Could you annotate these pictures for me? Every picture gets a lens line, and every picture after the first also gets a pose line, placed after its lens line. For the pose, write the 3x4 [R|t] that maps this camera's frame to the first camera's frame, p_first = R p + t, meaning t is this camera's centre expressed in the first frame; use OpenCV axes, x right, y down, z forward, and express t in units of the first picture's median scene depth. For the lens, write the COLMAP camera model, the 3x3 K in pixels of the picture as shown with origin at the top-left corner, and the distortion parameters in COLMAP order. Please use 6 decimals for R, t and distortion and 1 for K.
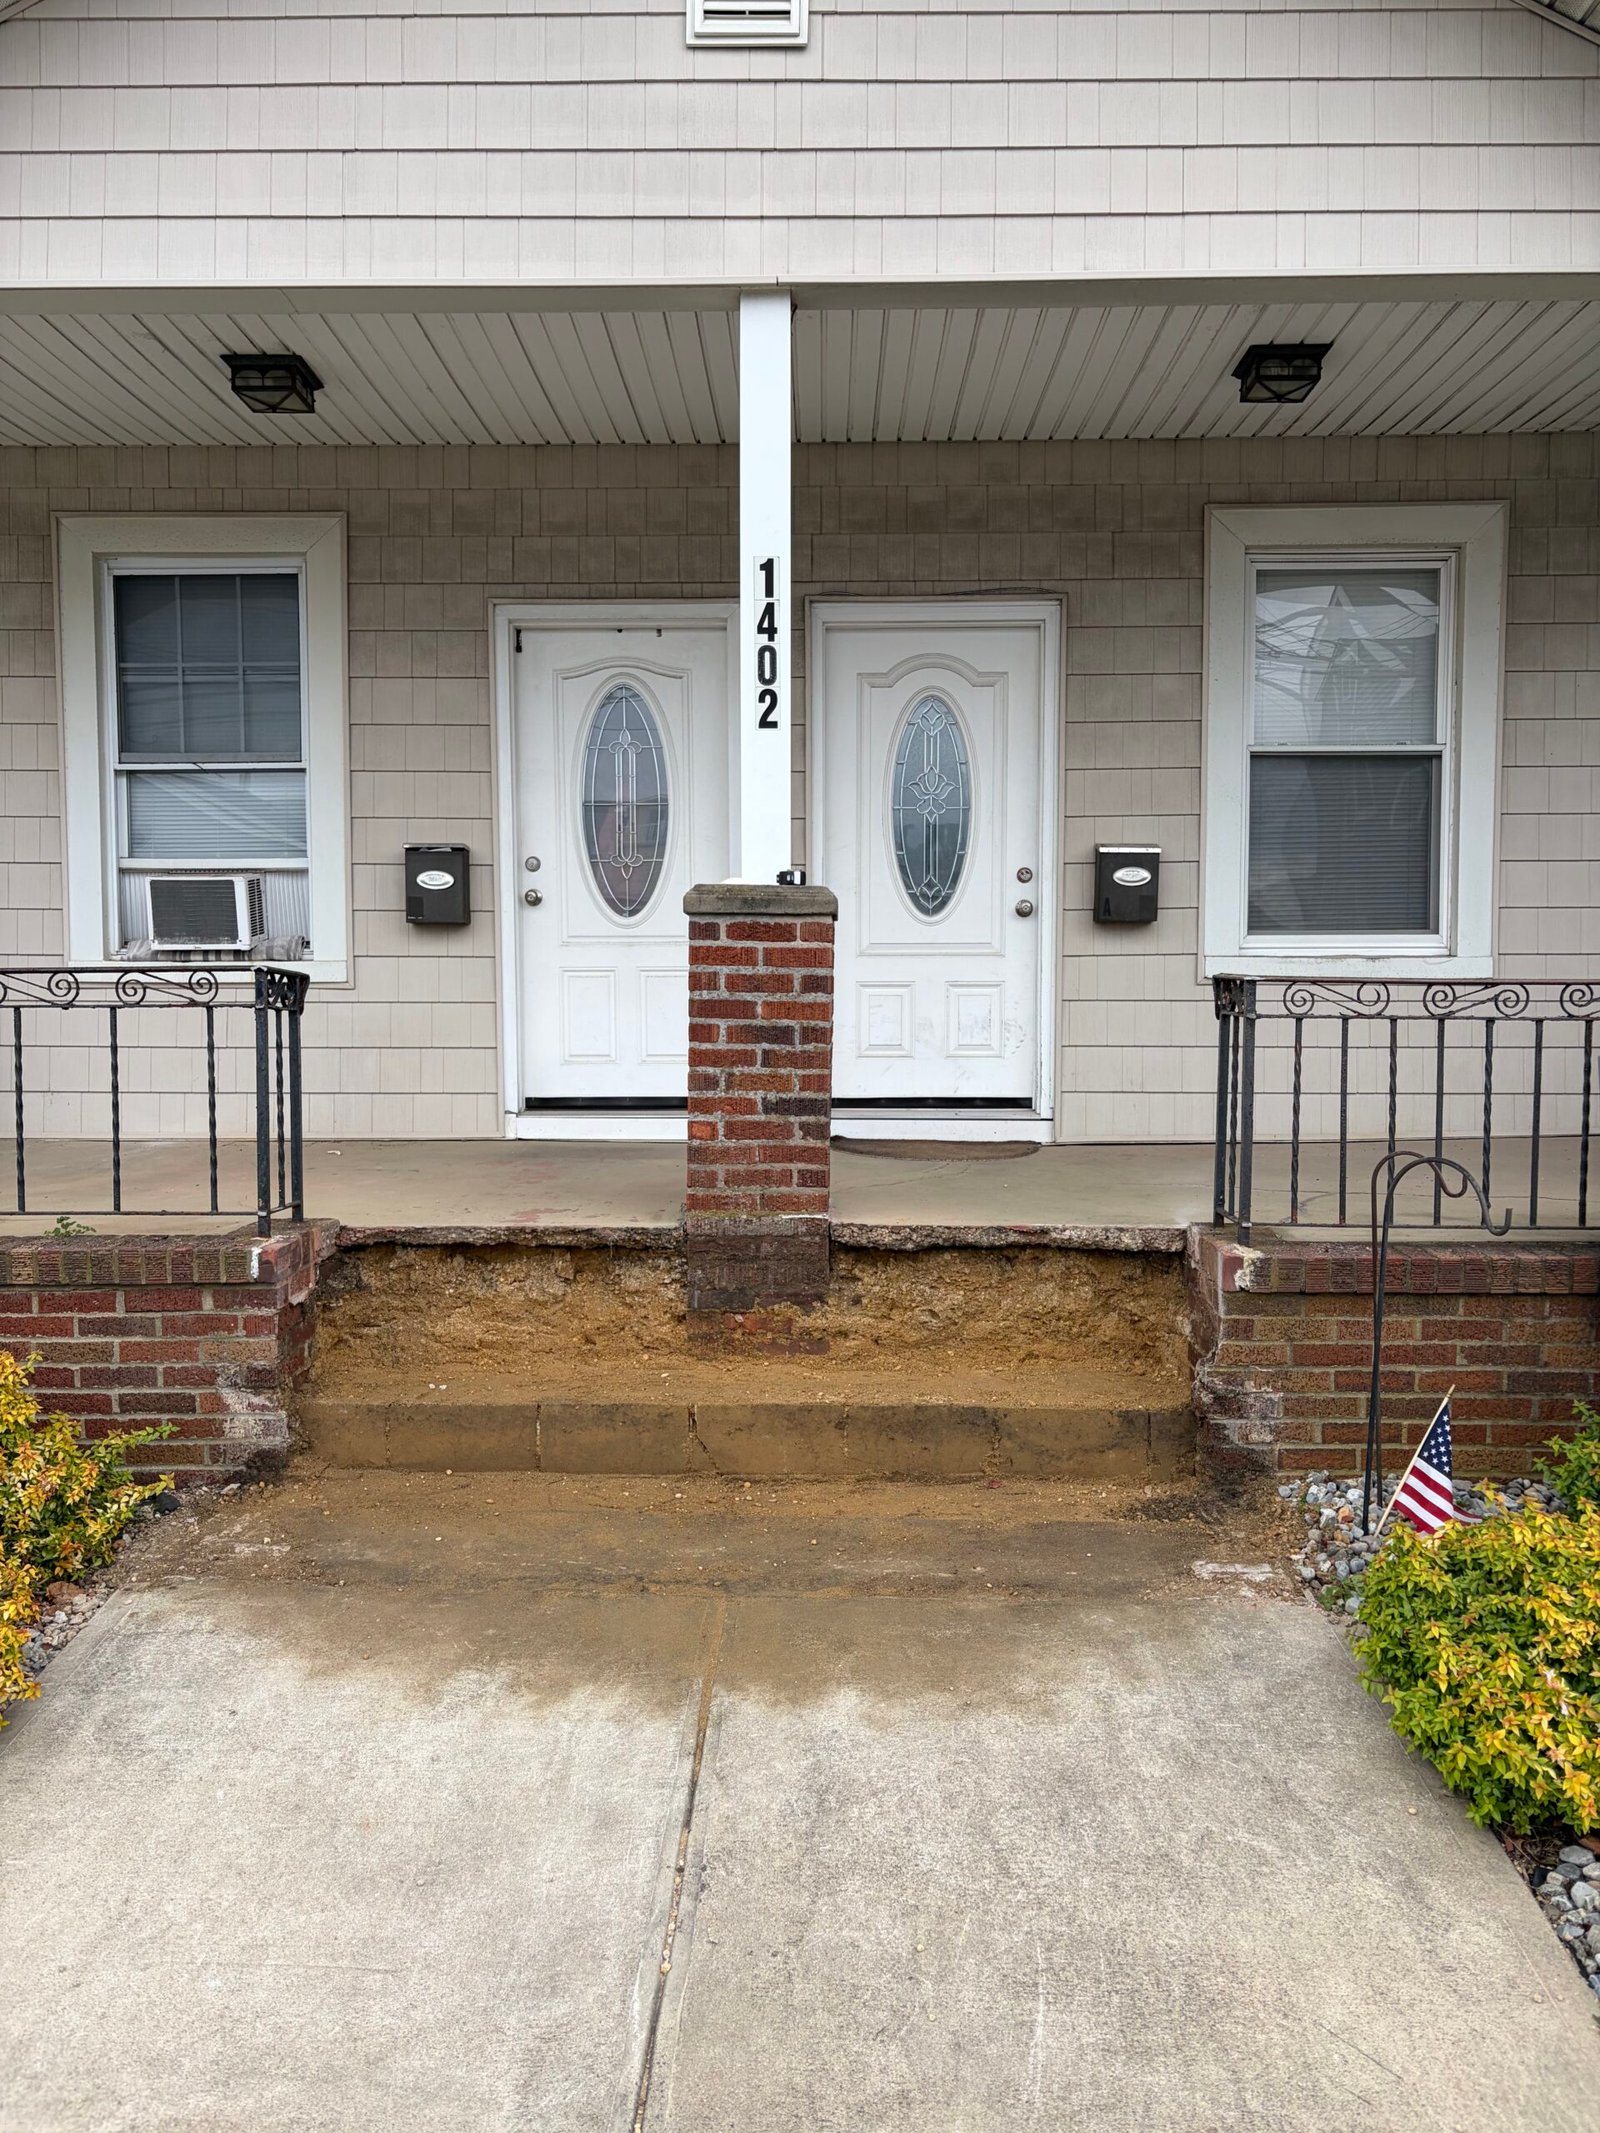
lens RADIAL K [[1627.6, 0, 803.4], [0, 1627.6, 1062.4], [0, 0, 1]] dist [0.070601, -0.073614]
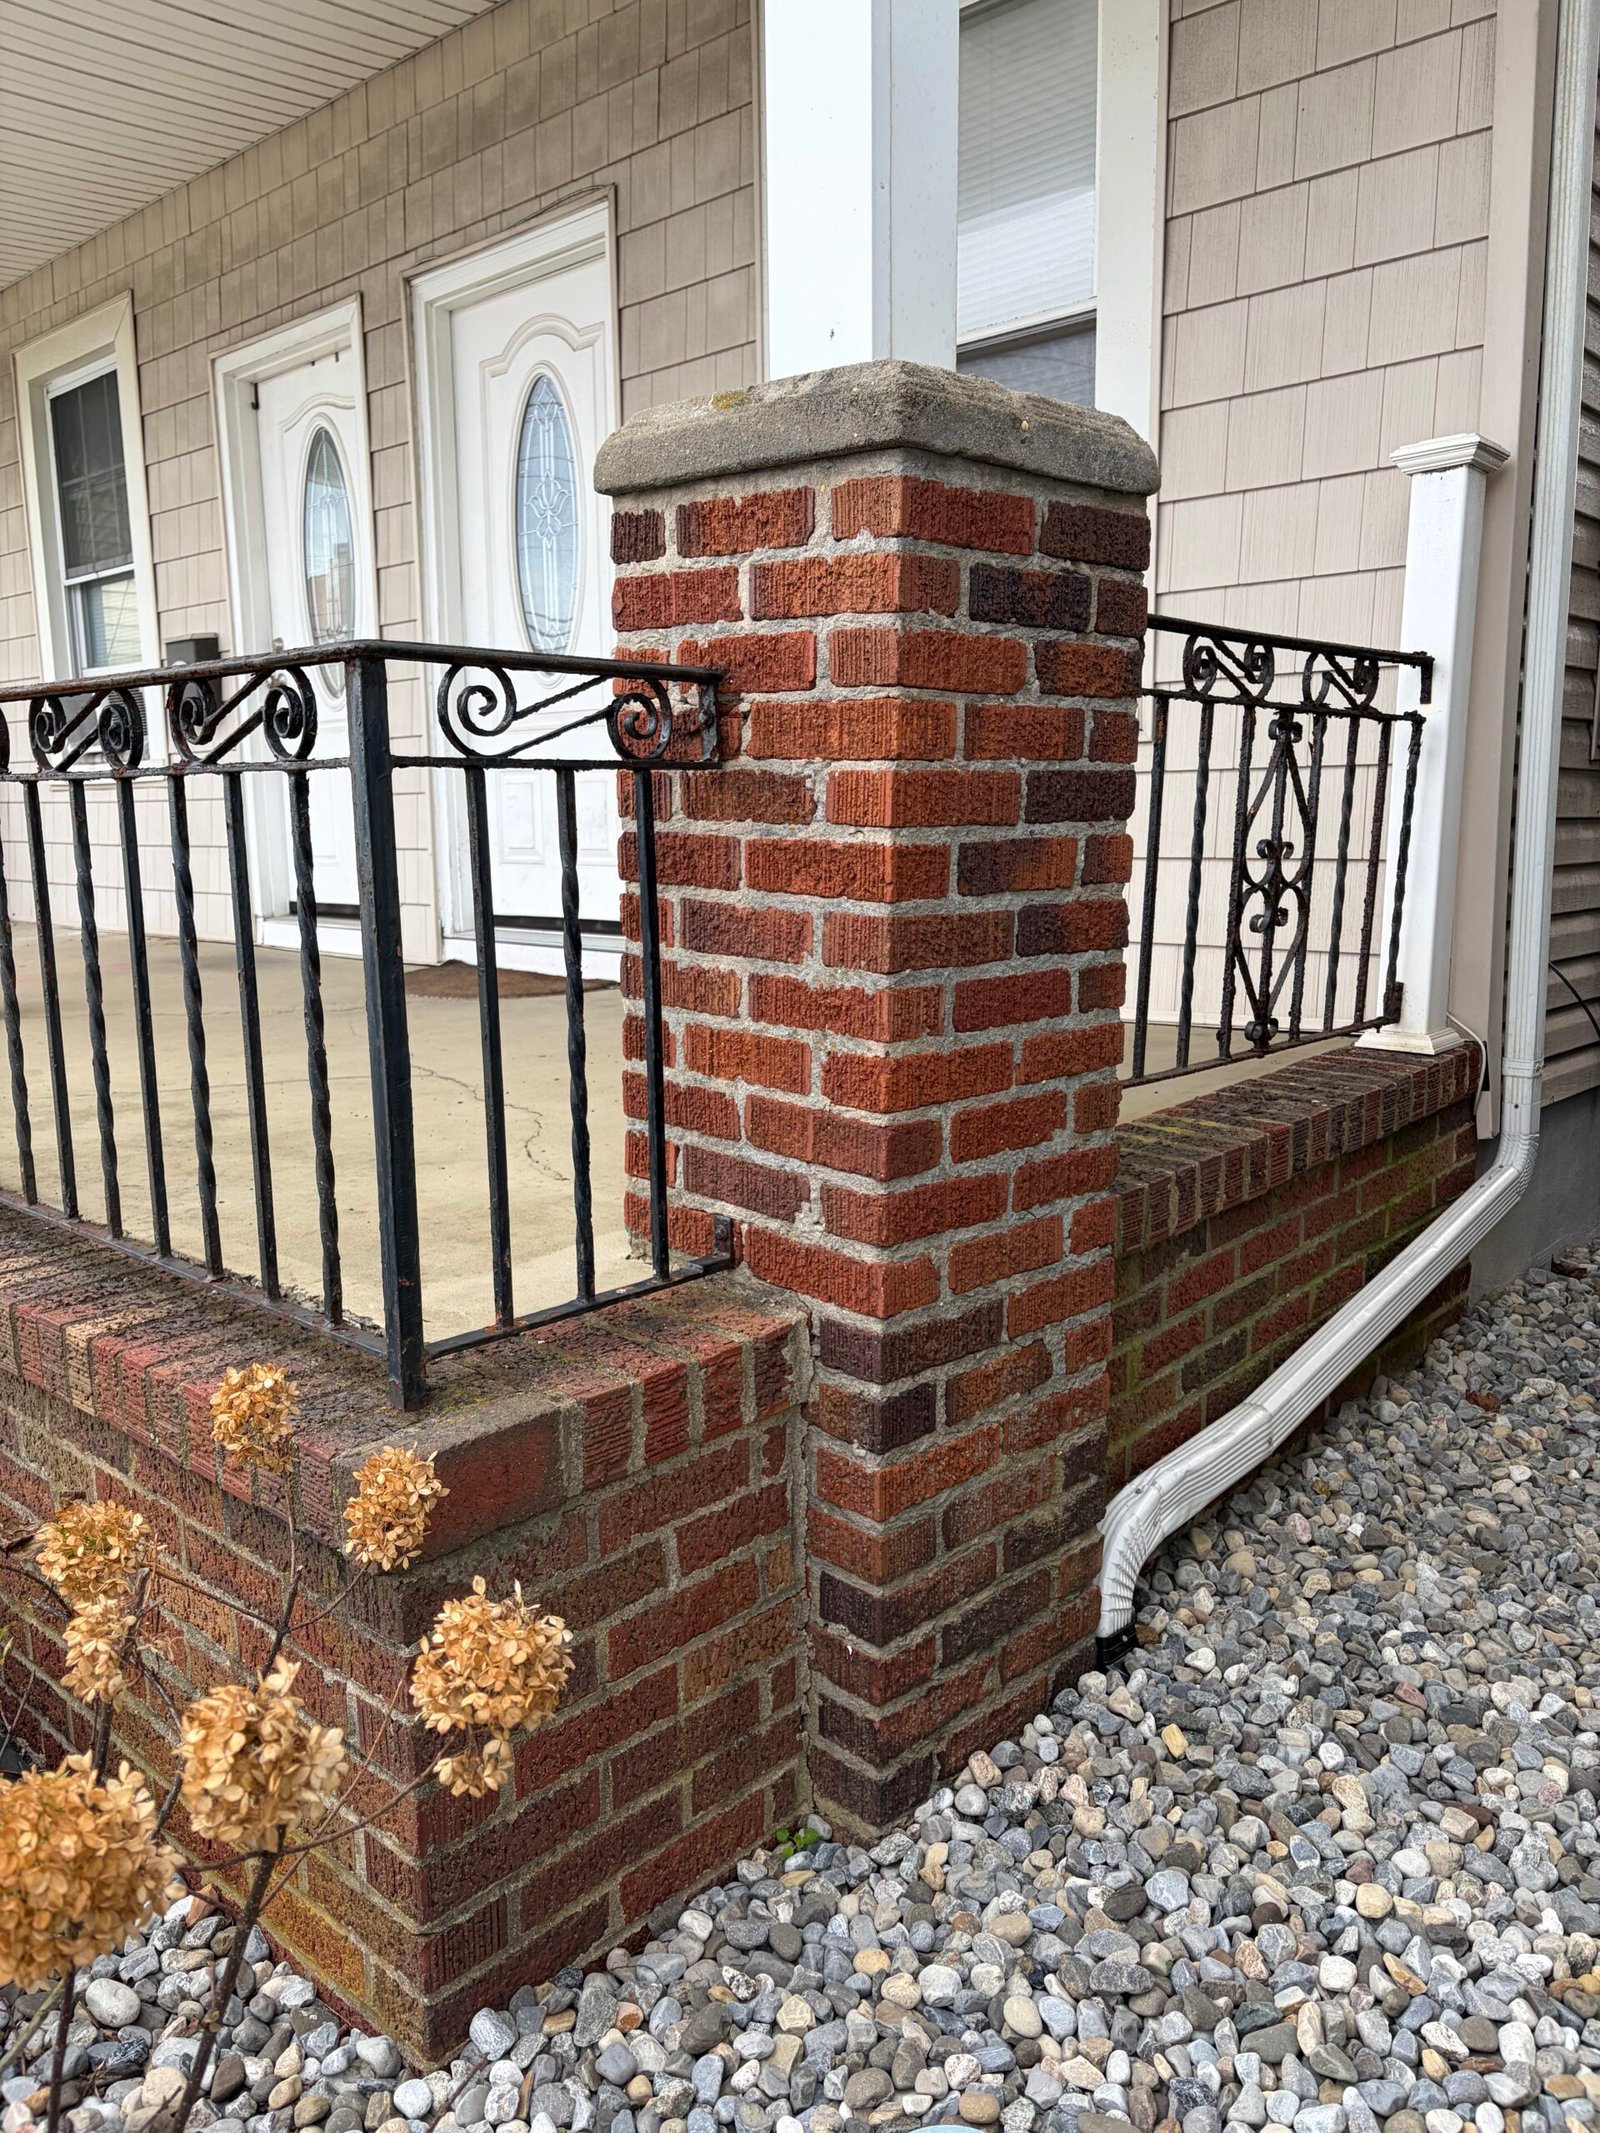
lens RADIAL K [[1617.2, 0, 803.2], [0, 1617.2, 1063.8], [0, 0, 1]] dist [0.047504, -0.037055]
pose [[0.735790, 0.097971, -0.670086, 0.902516], [-0.022471, 0.992467, 0.120430, -0.006810], [0.676837, -0.073554, 0.732449, 0.666461]]
